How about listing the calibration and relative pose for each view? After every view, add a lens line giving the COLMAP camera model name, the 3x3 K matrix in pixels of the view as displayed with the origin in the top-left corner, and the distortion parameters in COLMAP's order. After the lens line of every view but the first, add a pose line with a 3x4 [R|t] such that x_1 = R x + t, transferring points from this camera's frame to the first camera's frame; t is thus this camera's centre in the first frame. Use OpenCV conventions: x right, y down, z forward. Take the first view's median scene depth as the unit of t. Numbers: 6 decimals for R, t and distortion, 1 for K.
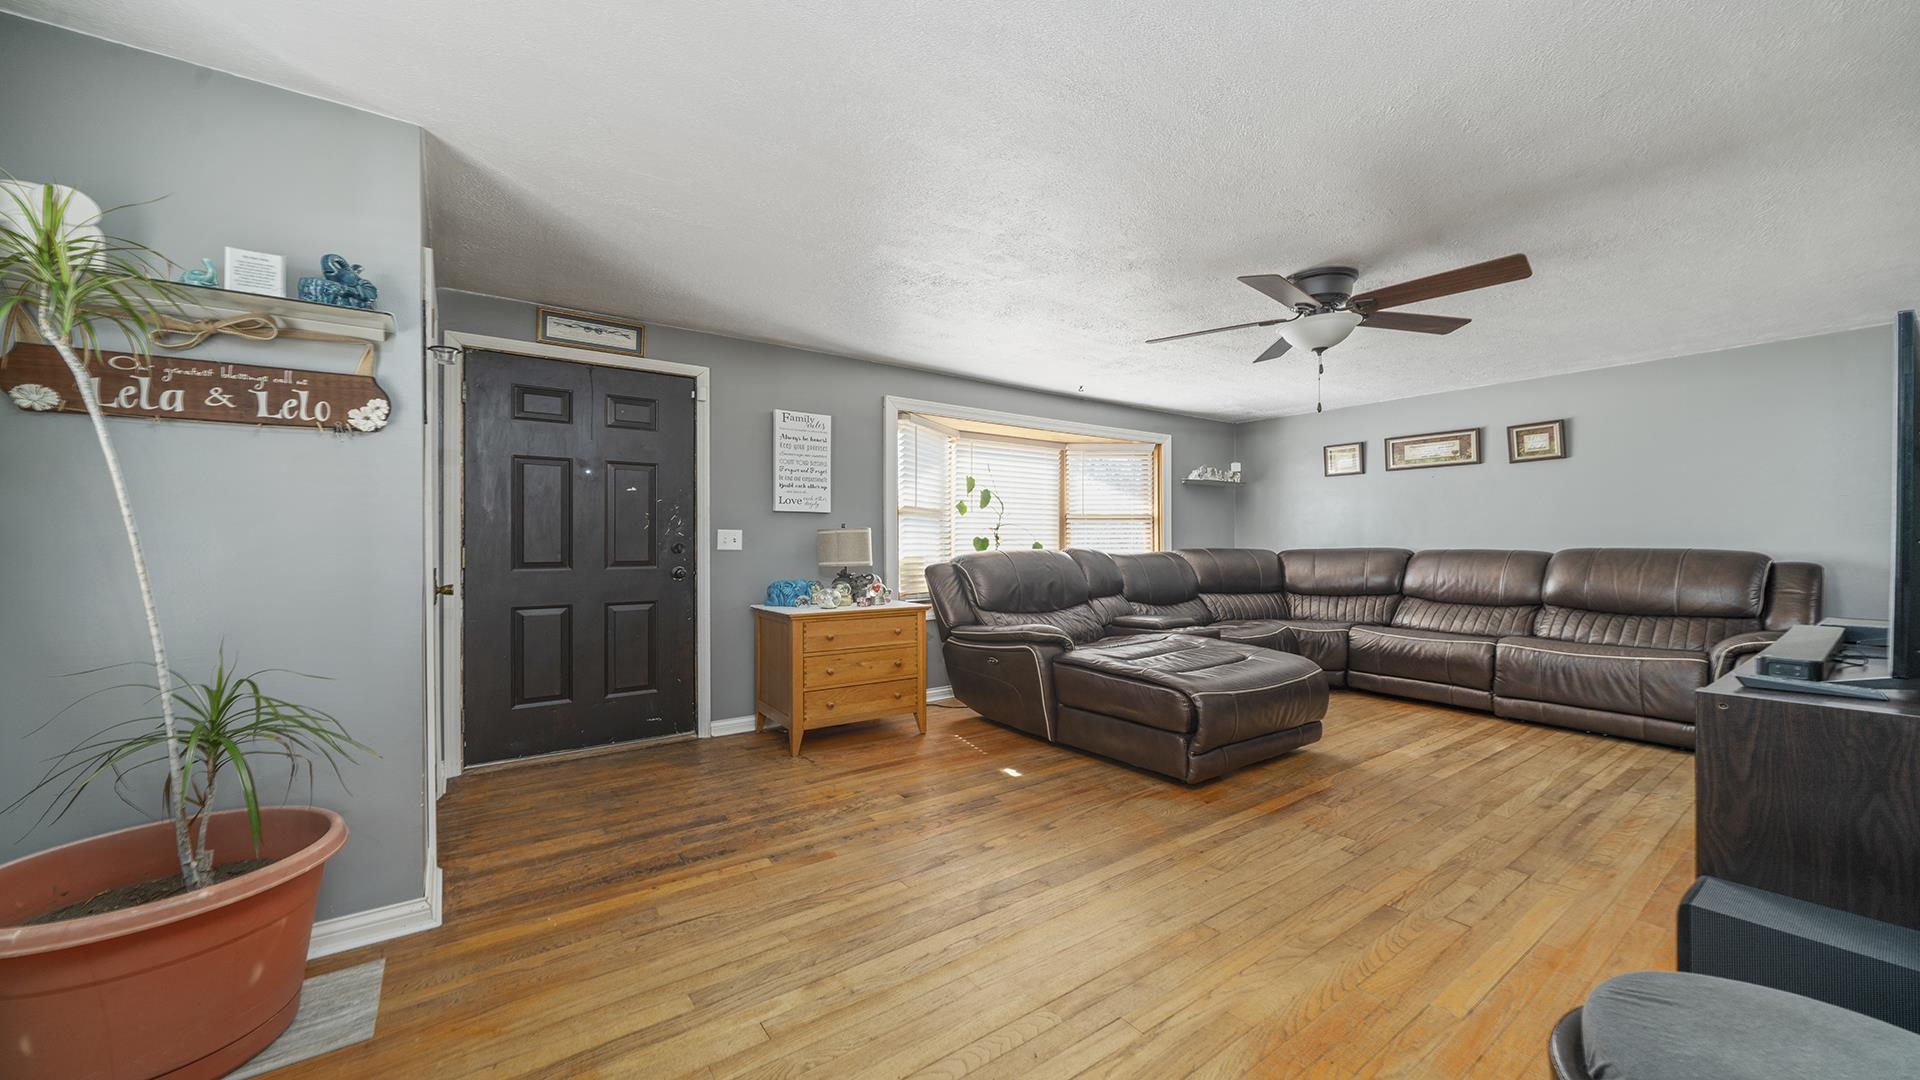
lens RADIAL K [[701.0, 0, 969.8], [0, 701.0, 543.1], [0, 0, 1]] dist [-0.007685, 0.000065]
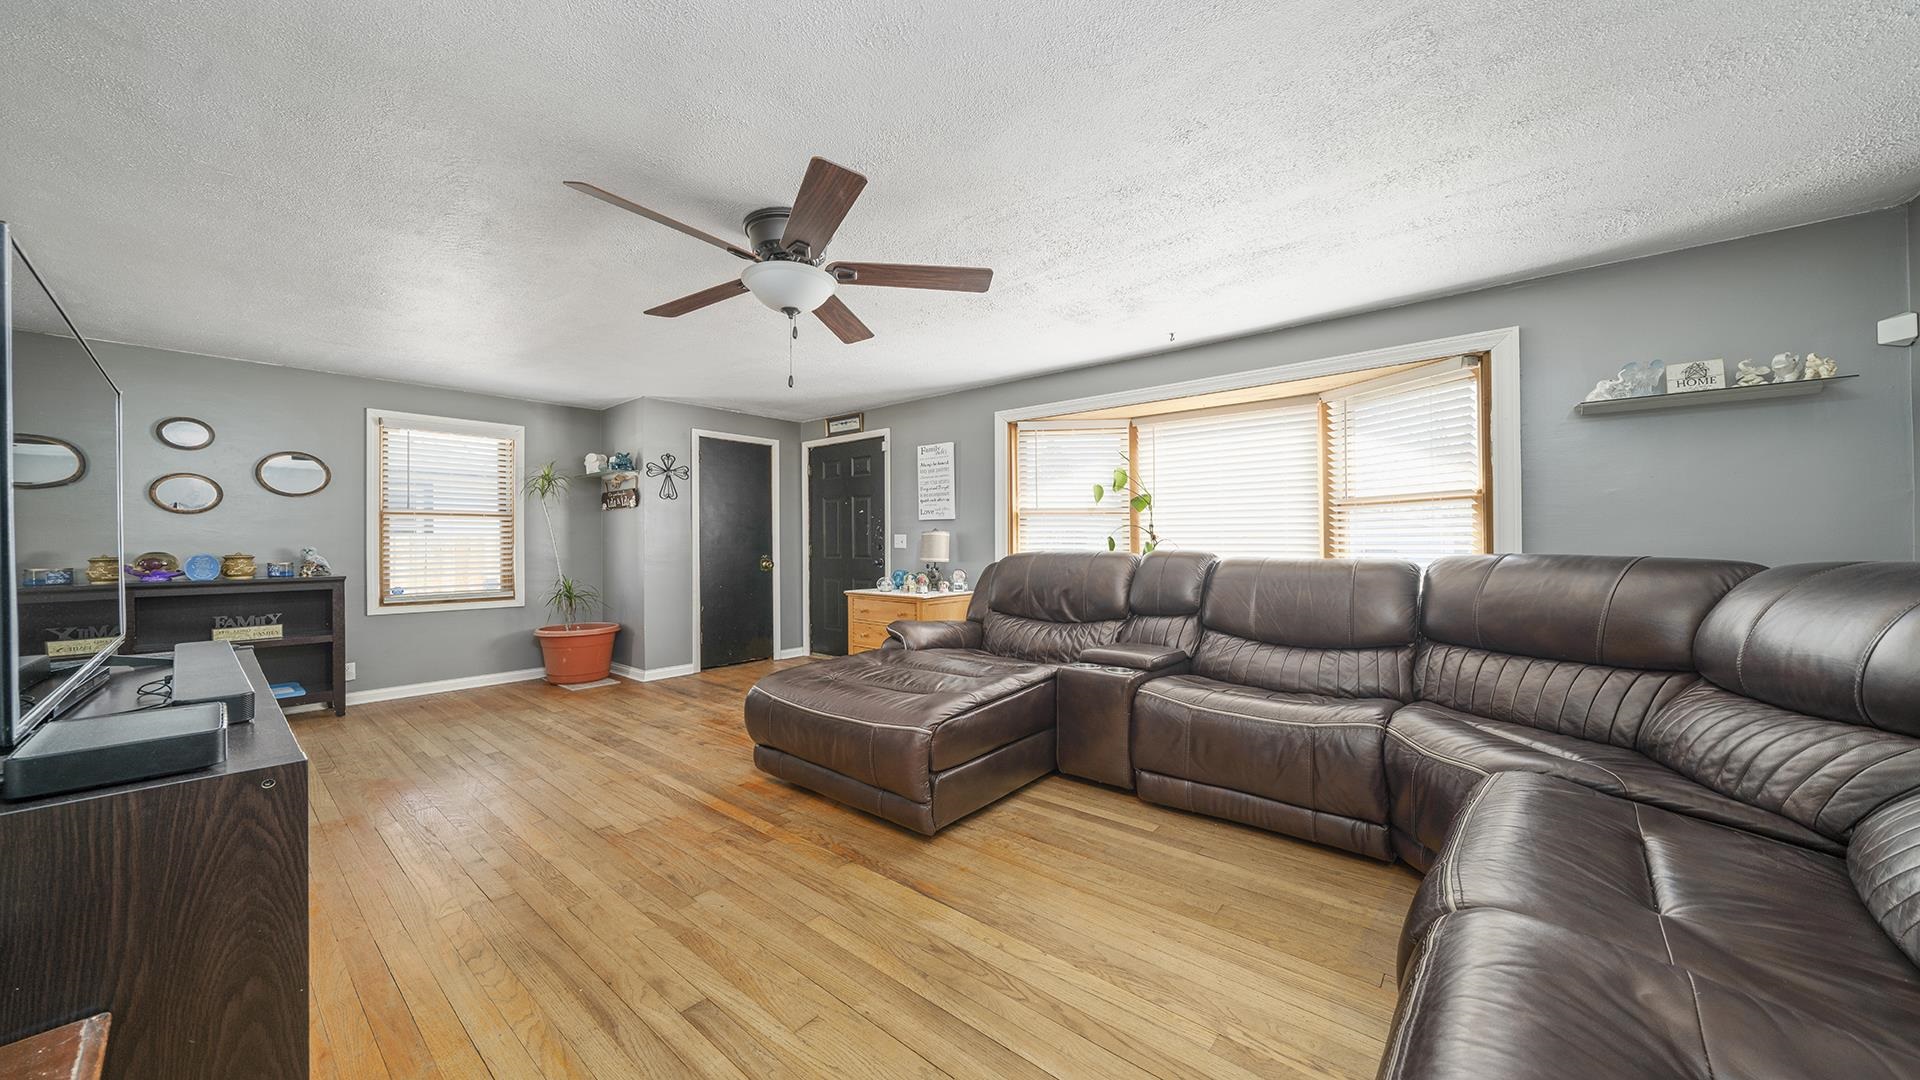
lens RADIAL K [[660.5, 0, 956.1], [0, 660.5, 533.9], [0, 0, 1]] dist [-0.002563, -0.000119]
pose [[0.225997, -0.012430, -0.974049, 0.954674], [0.004782, 0.999921, -0.011650, -0.003373], [0.974116, -0.002025, 0.226038, 0.739596]]
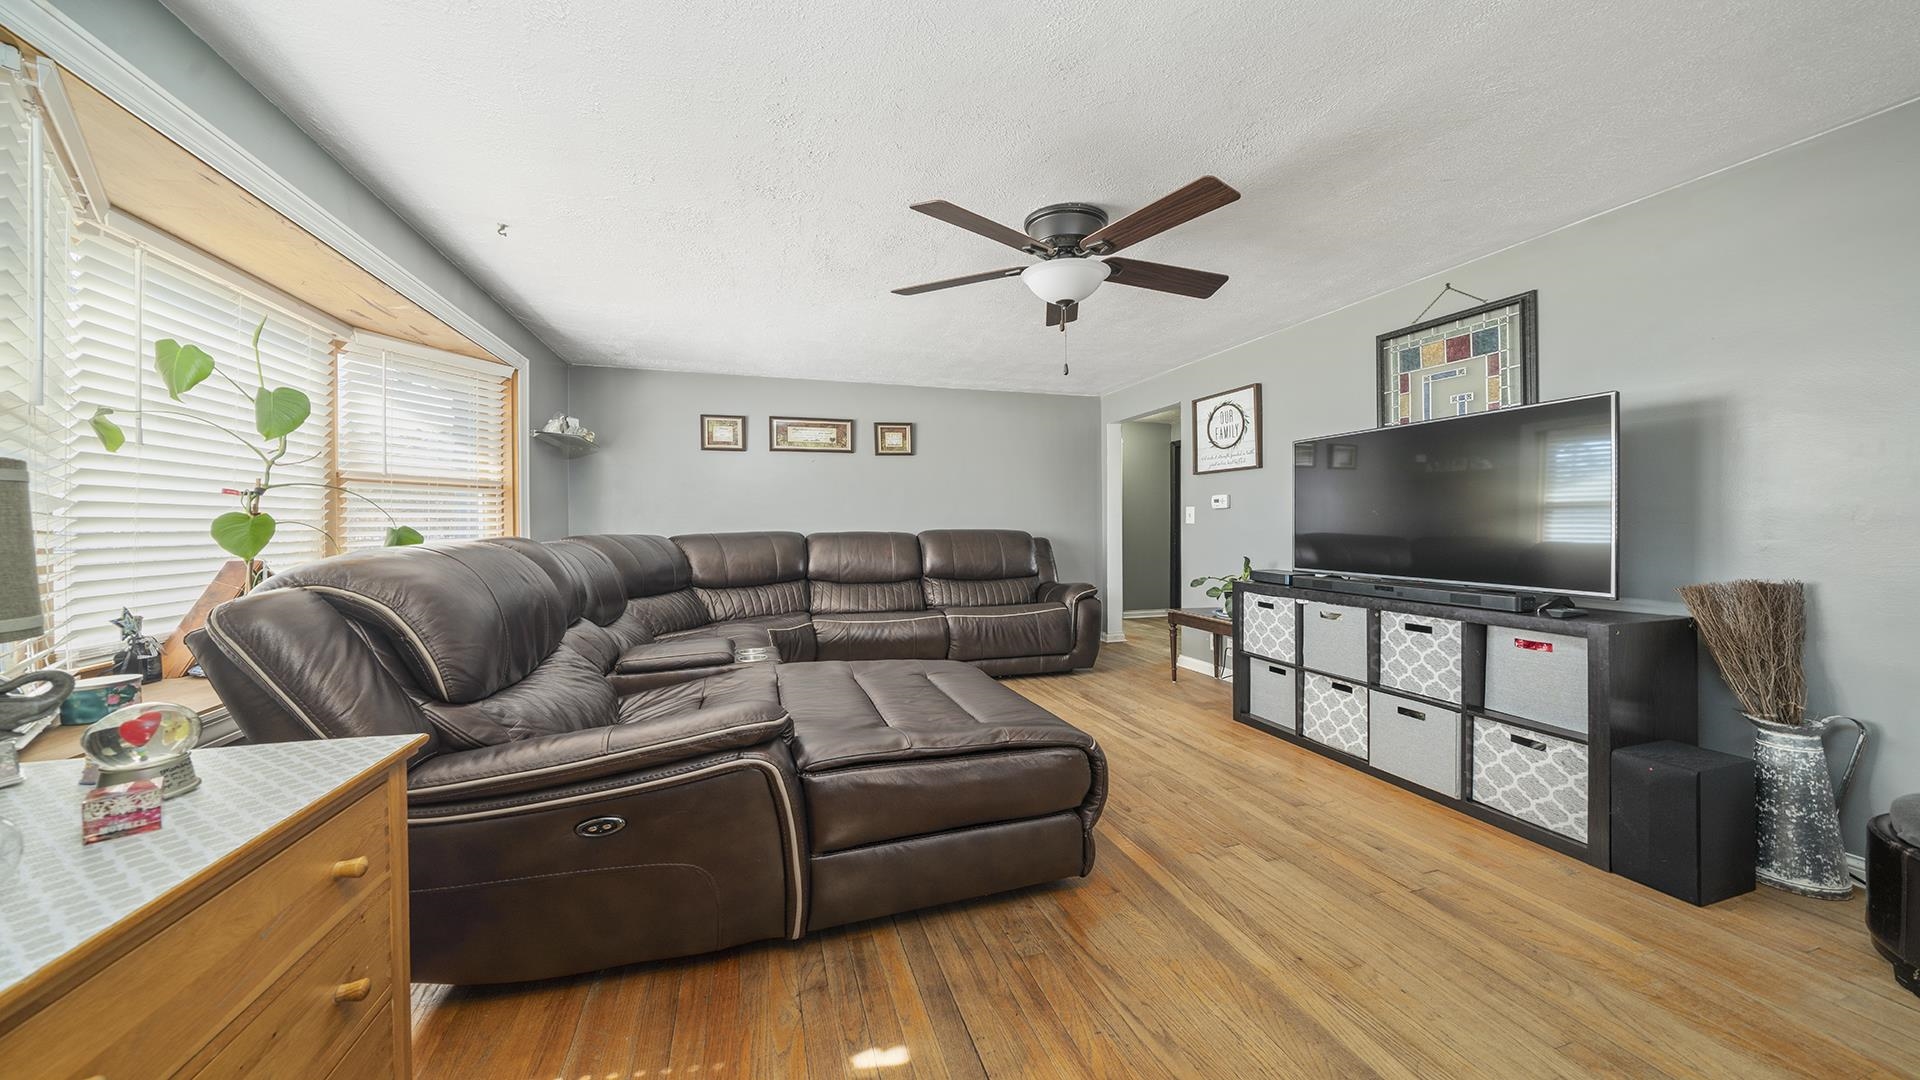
lens RADIAL K [[661.5, 0, 967.8], [0, 661.5, 529.5], [0, 0, 1]] dist [-0.000098, 0.000004]
pose [[0.312074, -0.008473, 0.950020, -0.233616], [0.005274, 0.999960, 0.007186, -0.001629], [-0.950043, 0.002767, 0.312107, 0.629079]]
